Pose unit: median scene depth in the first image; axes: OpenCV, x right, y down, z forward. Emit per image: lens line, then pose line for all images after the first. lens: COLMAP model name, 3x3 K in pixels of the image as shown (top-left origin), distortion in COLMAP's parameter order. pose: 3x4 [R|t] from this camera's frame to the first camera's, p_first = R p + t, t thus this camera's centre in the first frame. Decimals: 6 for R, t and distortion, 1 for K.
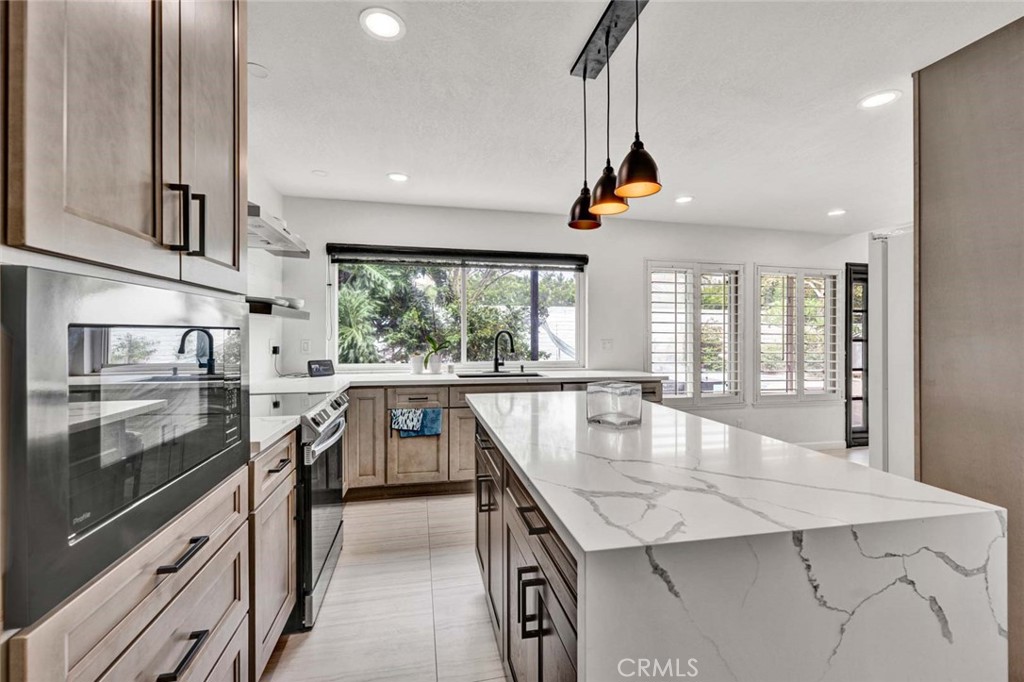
lens RADIAL K [[412.3, 0, 512.2], [0, 412.3, 334.8], [0, 0, 1]] dist [0.015122, -0.000291]
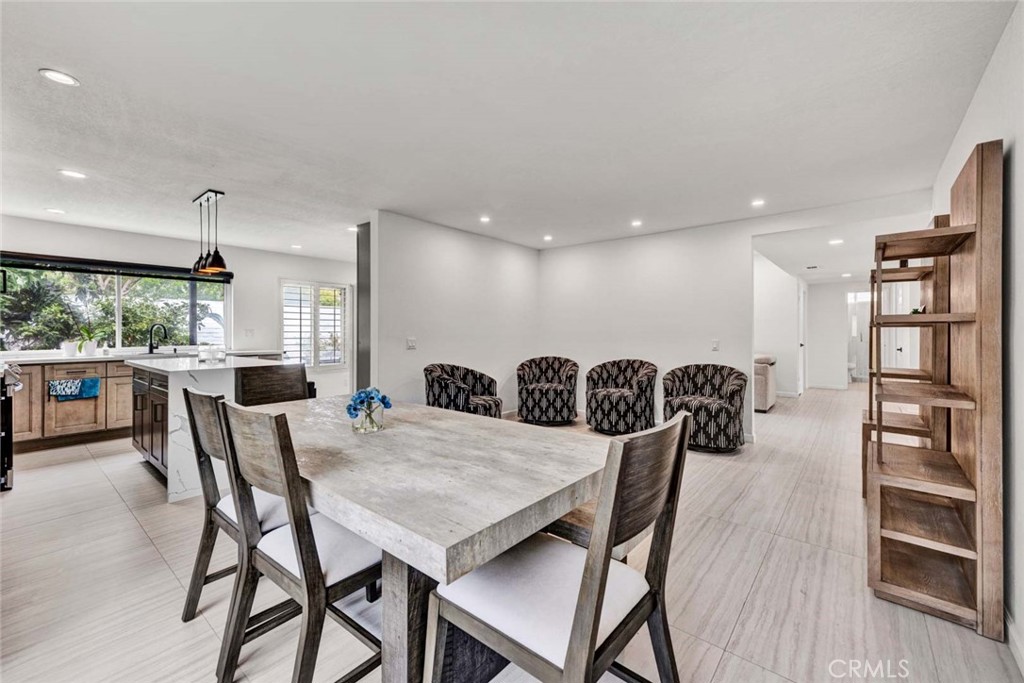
lens RADIAL K [[412.3, 0, 484.6], [0, 412.3, 325.6], [0, 0, 1]] dist [0.015122, -0.000291]
pose [[0.811325, -0.000234, 0.584595, 0.063130], [0.007021, 0.999932, -0.009344, 0.020510], [-0.584553, 0.011685, 0.811272, -0.937327]]
